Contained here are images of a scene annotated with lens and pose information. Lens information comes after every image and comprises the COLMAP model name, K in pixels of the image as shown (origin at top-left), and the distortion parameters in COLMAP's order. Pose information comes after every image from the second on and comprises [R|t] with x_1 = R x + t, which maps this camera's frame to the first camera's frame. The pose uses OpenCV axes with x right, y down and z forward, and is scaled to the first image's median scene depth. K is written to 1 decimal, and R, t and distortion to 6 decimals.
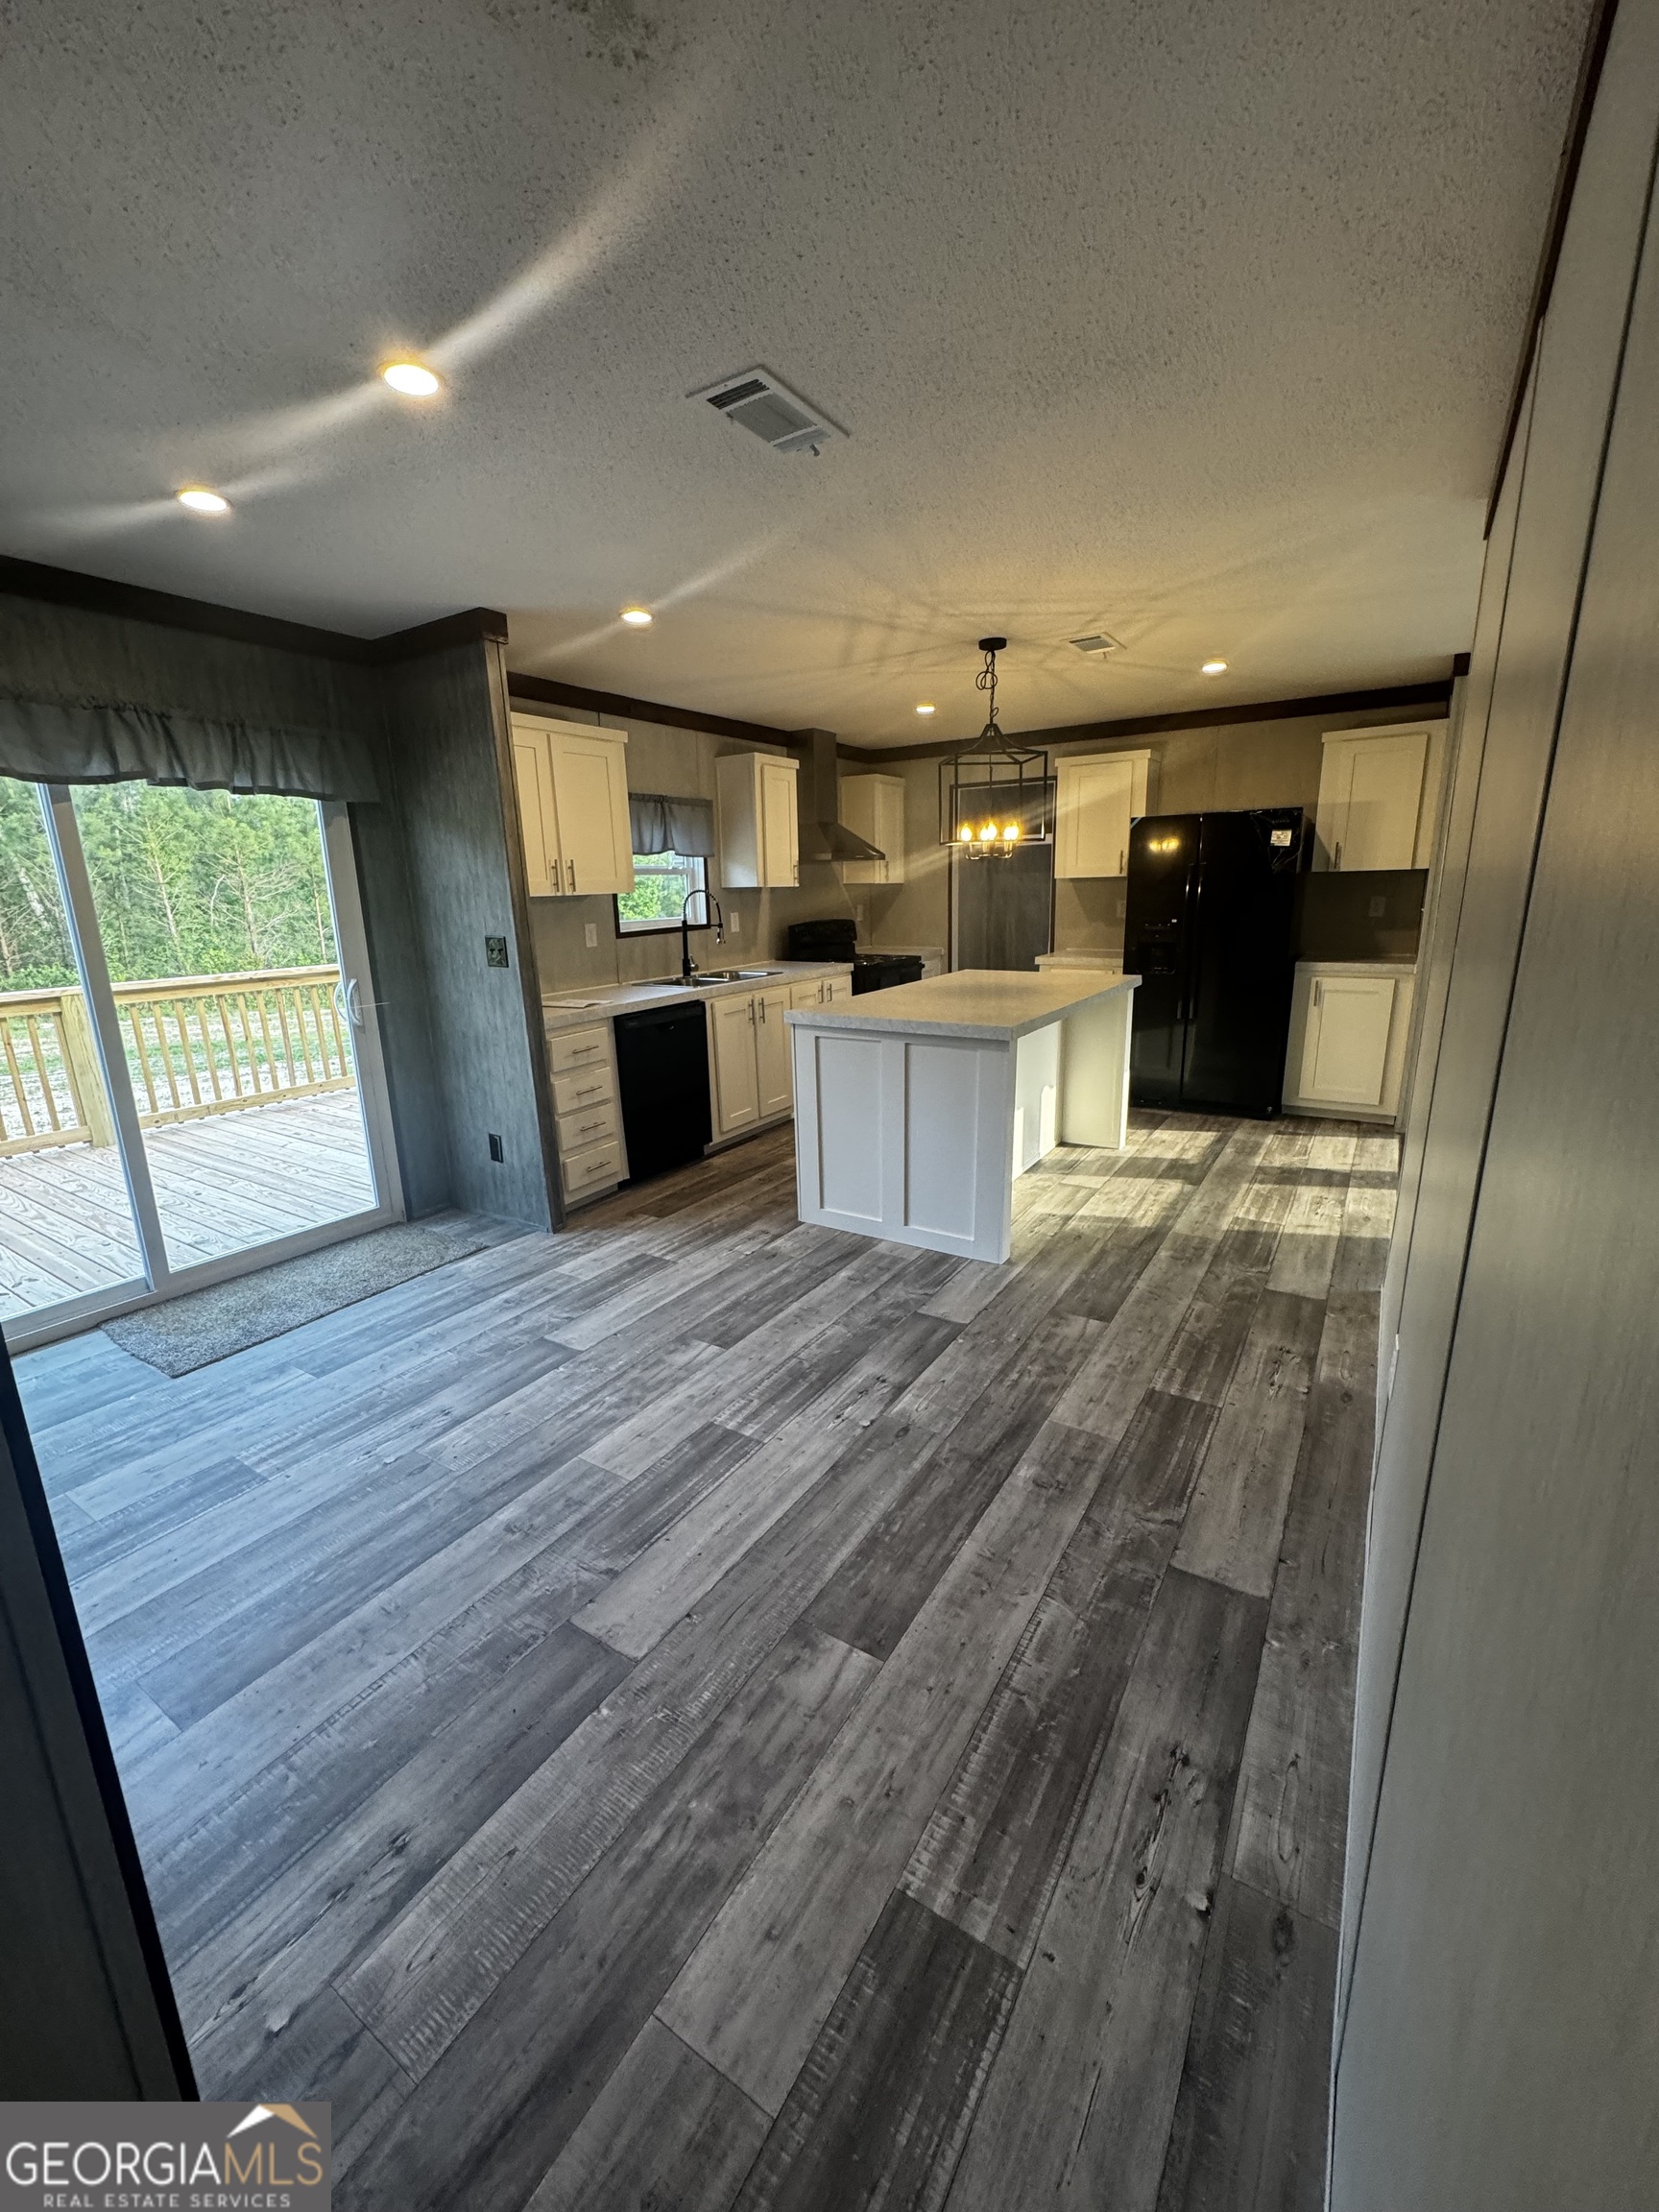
lens RADIAL K [[879.5, 0, 831.1], [0, 879.5, 1105.6], [0, 0, 1]] dist [-0.003524, 0.000977]
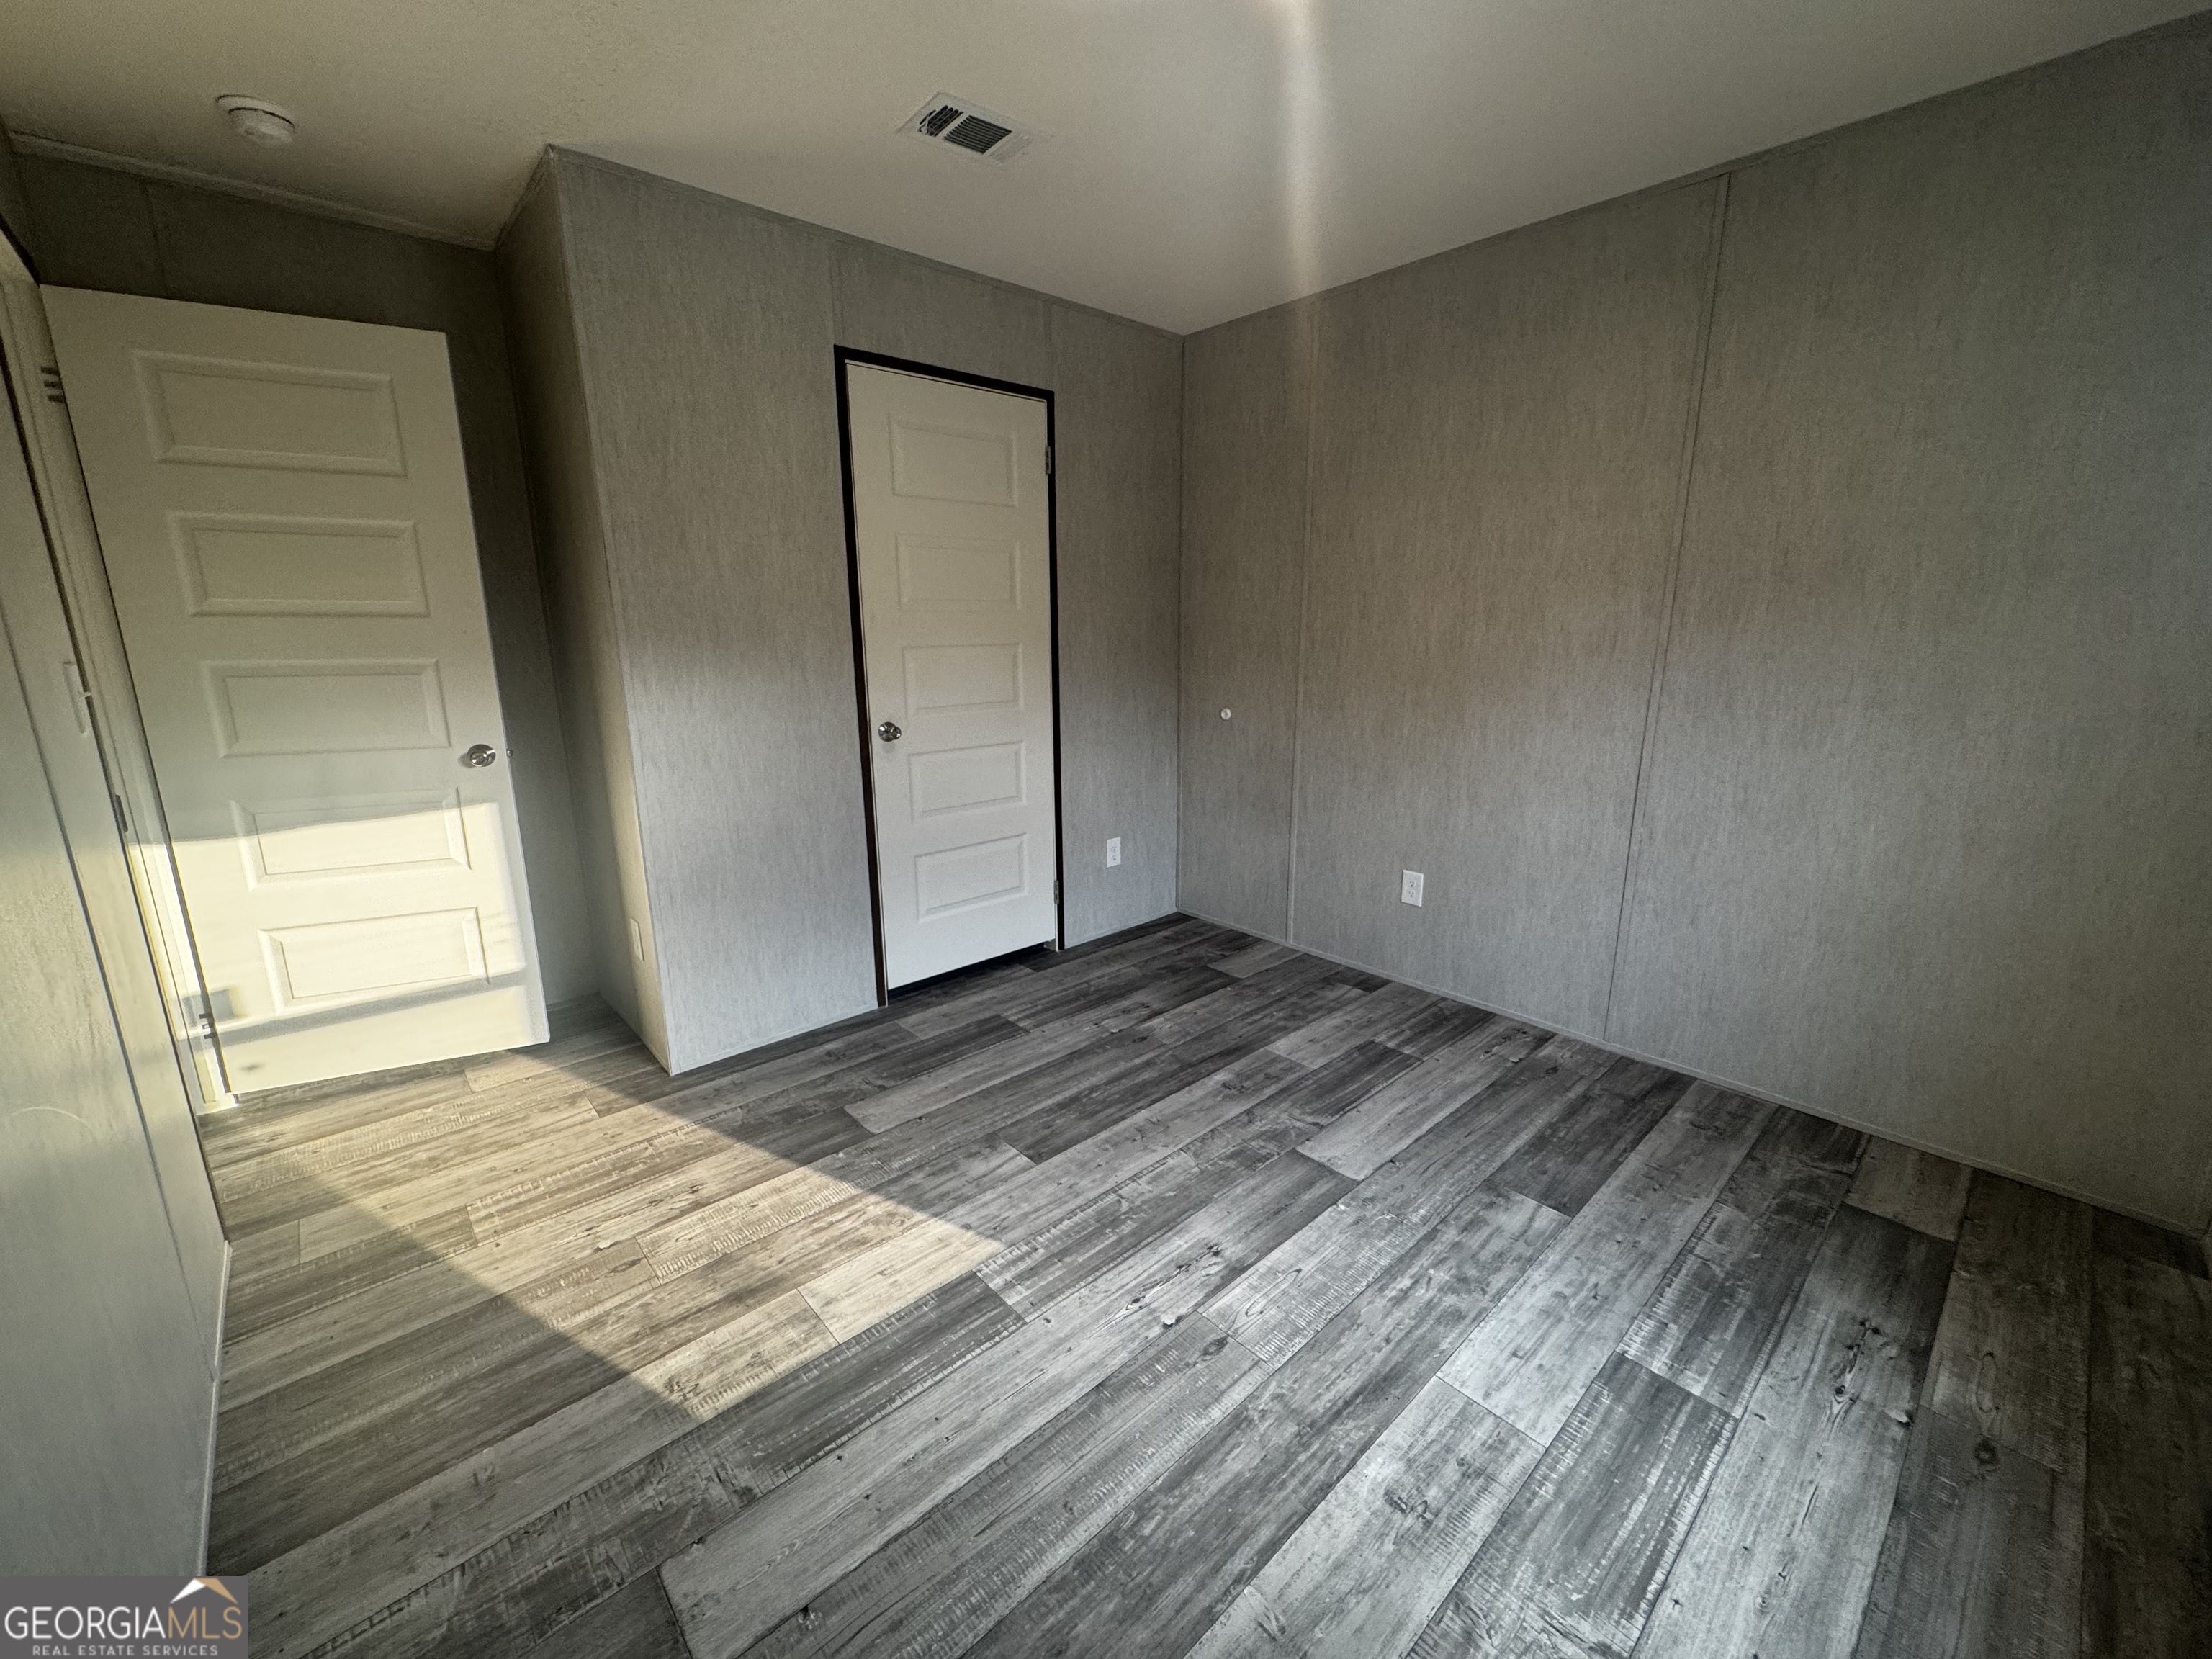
lens RADIAL K [[879.5, 0, 1107.7], [0, 879.5, 840.4], [0, 0, 1]] dist [-0.003524, 0.000977]
pose [[0.963091, 0.082380, -0.256259, 0.134479], [-0.079688, 0.996601, 0.020891, -0.038464], [0.257109, 0.000301, 0.966382, 0.274964]]
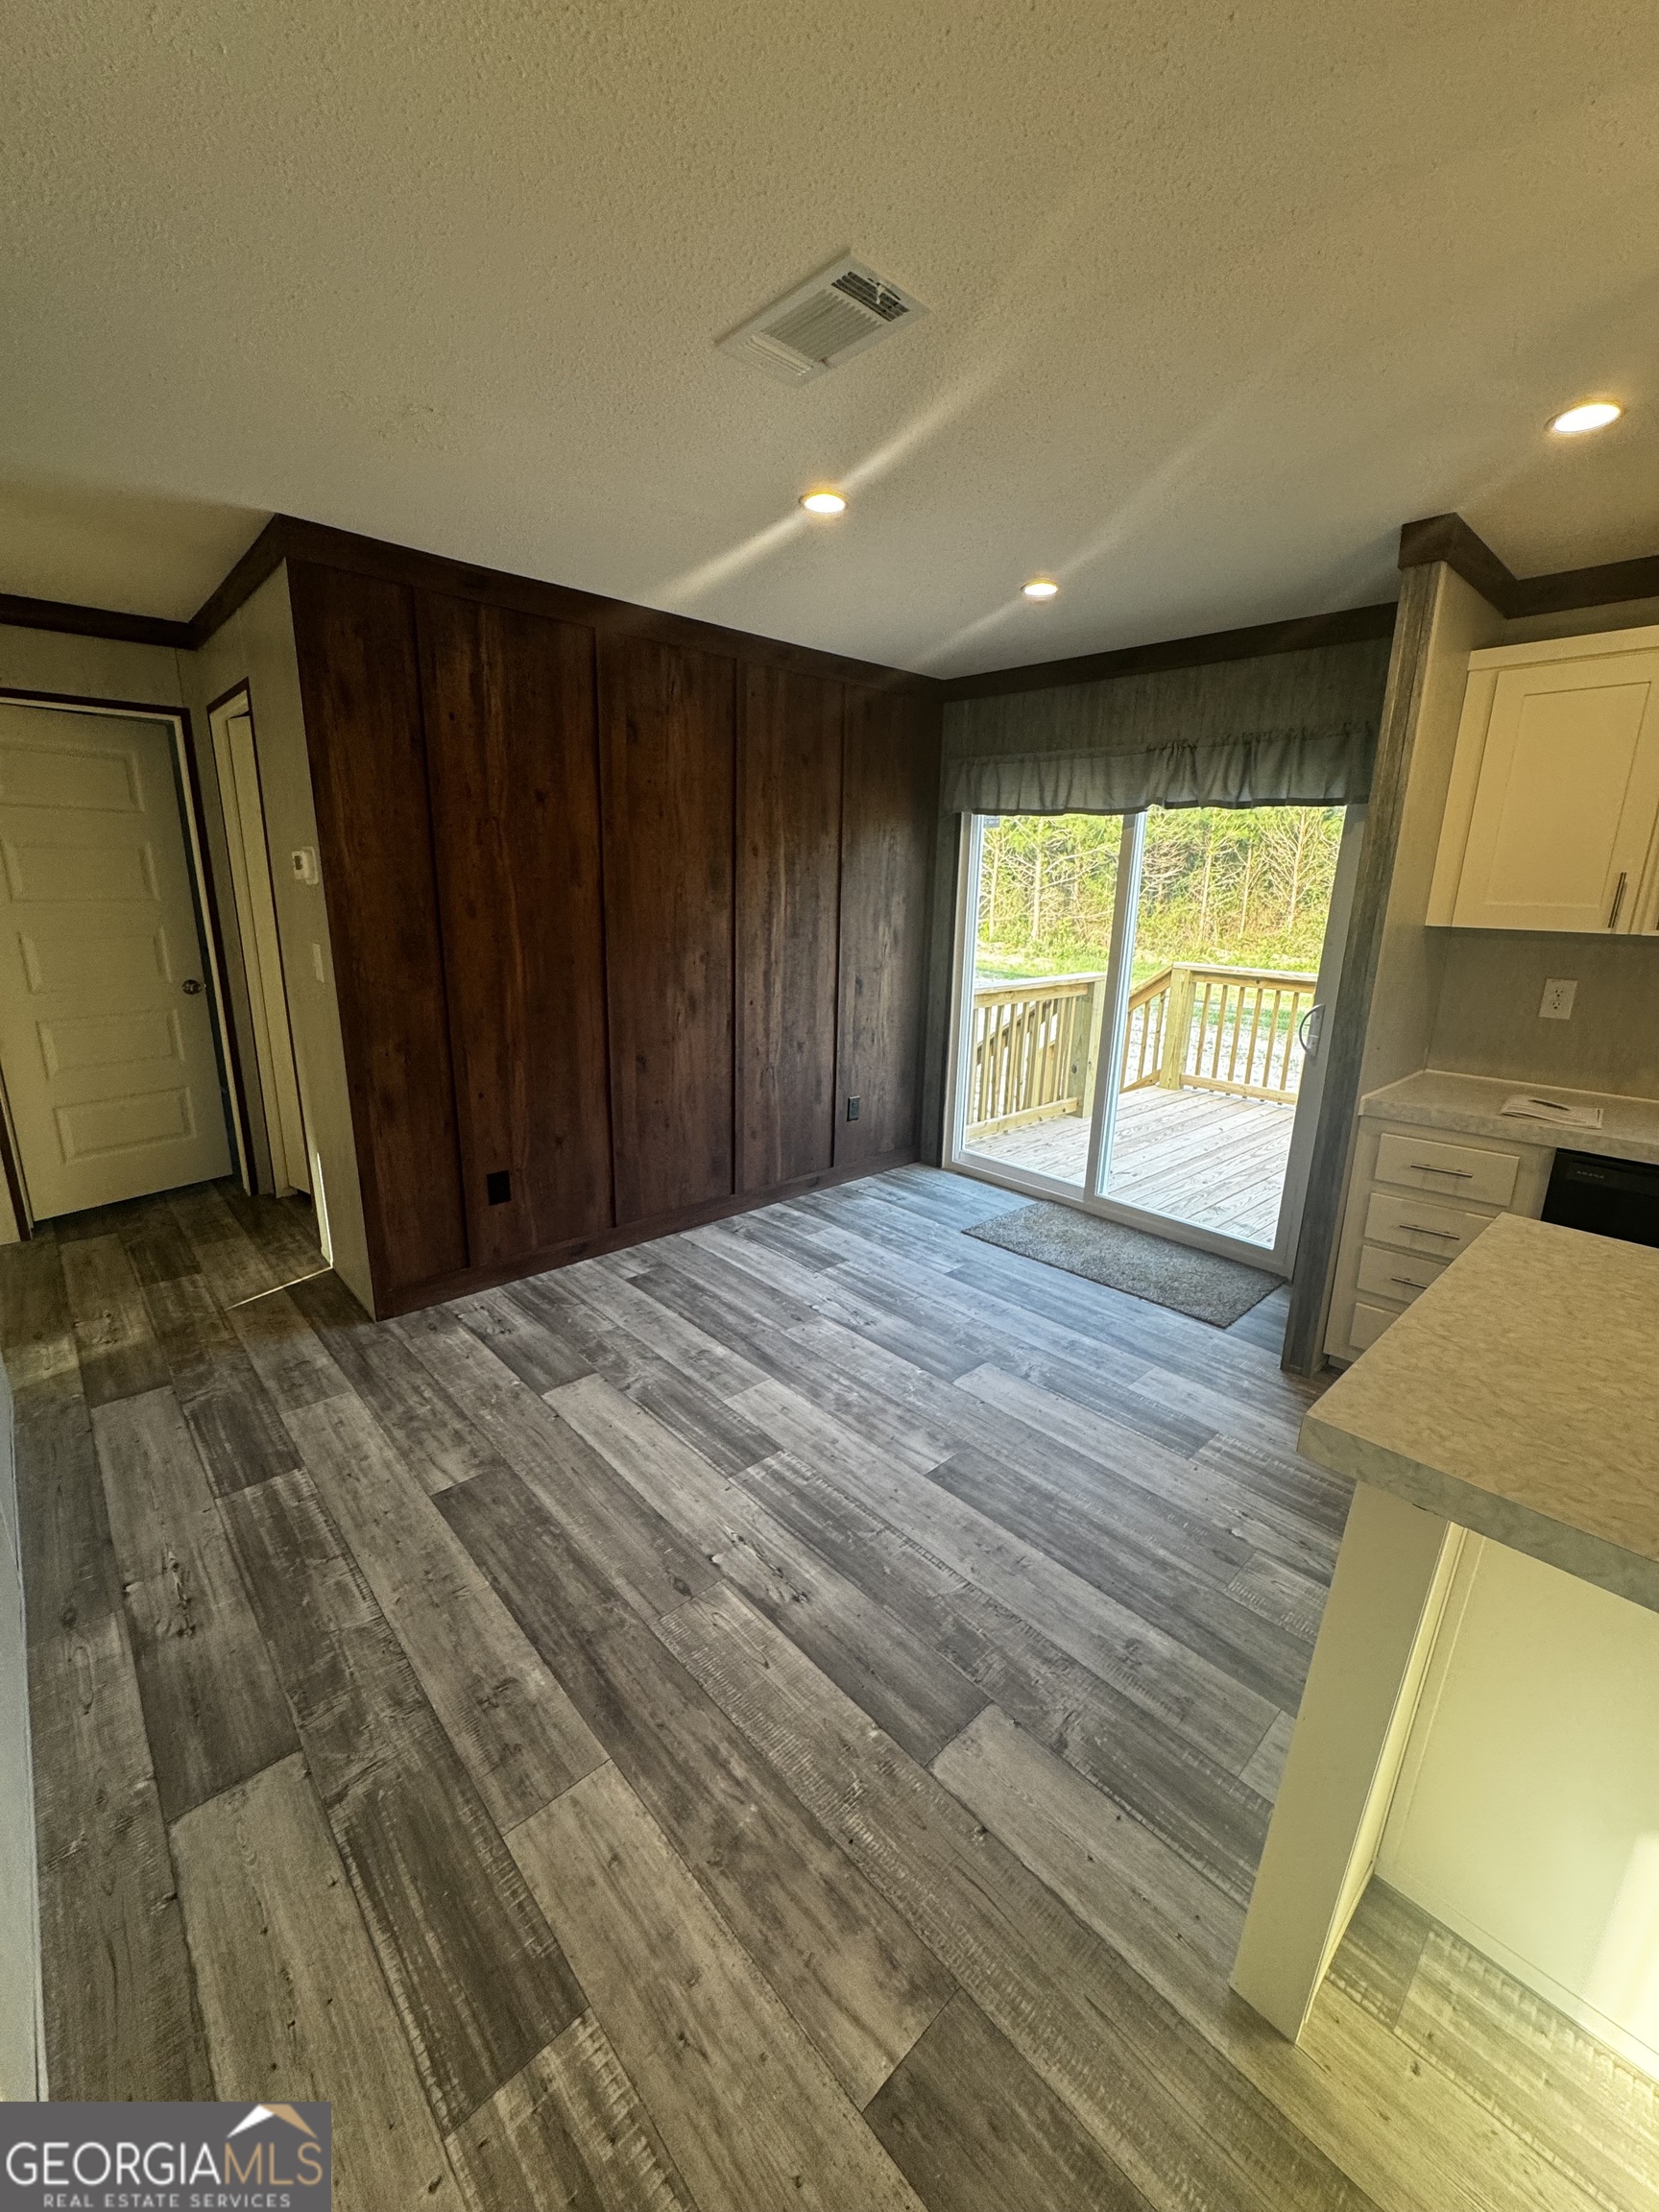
lens RADIAL K [[879.5, 0, 832.3], [0, 879.5, 1110.3], [0, 0, 1]] dist [-0.003524, 0.000977]
pose [[-0.254908, 0.264977, -0.929951, 0.639541], [-0.247924, 0.911663, 0.327725, -0.313512], [0.934642, 0.314097, -0.166696, 1.044349]]
